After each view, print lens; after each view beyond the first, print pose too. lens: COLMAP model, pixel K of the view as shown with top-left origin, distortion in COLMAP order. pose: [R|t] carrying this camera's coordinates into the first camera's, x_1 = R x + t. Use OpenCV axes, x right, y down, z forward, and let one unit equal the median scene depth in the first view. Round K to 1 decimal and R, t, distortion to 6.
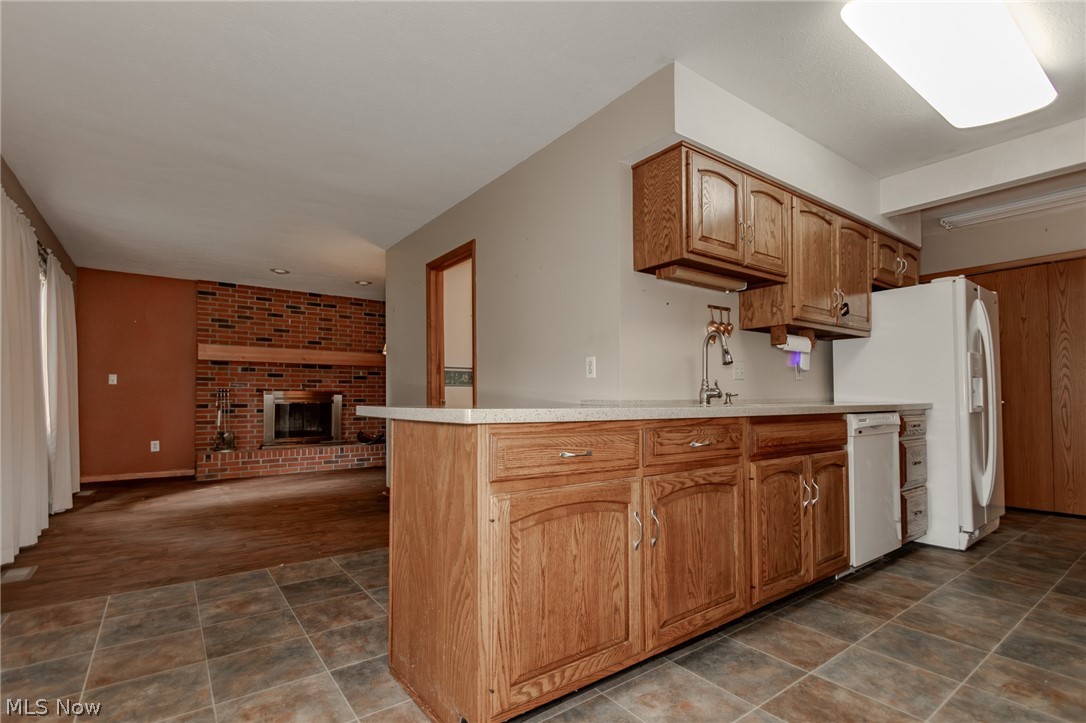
lens RADIAL K [[504.5, 0, 544.3], [0, 504.5, 387.3], [0, 0, 1]] dist [0.009278, -0.004188]
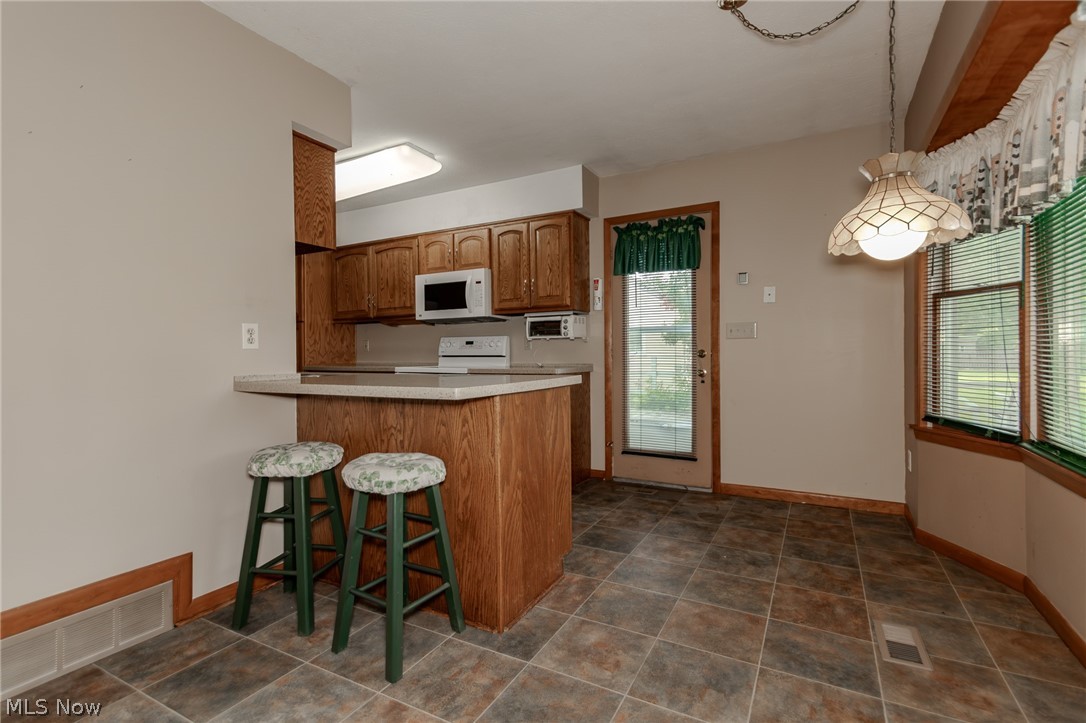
lens RADIAL K [[504.5, 0, 536.0], [0, 504.5, 356.8], [0, 0, 1]] dist [0.009278, -0.004188]
pose [[-0.408151, 0.000581, 0.912914, -0.351742], [-0.008505, 0.999954, -0.004439, -0.004350], [-0.912875, -0.009576, -0.408127, 0.372294]]
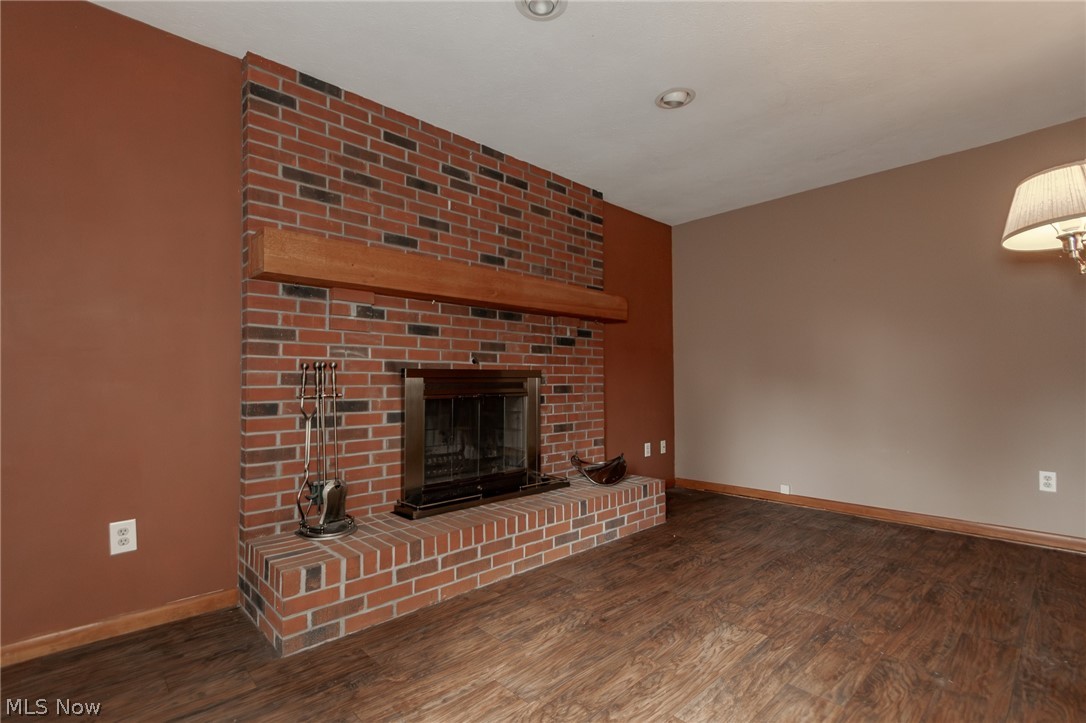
lens RADIAL K [[504.5, 0, 544.7], [0, 504.5, 370.1], [0, 0, 1]] dist [0.009278, -0.004188]
pose [[0.992818, 0.002546, 0.119608, -0.512108], [-0.003019, 0.999988, 0.003769, 0.007373], [-0.119597, -0.004103, 0.992814, 0.613360]]
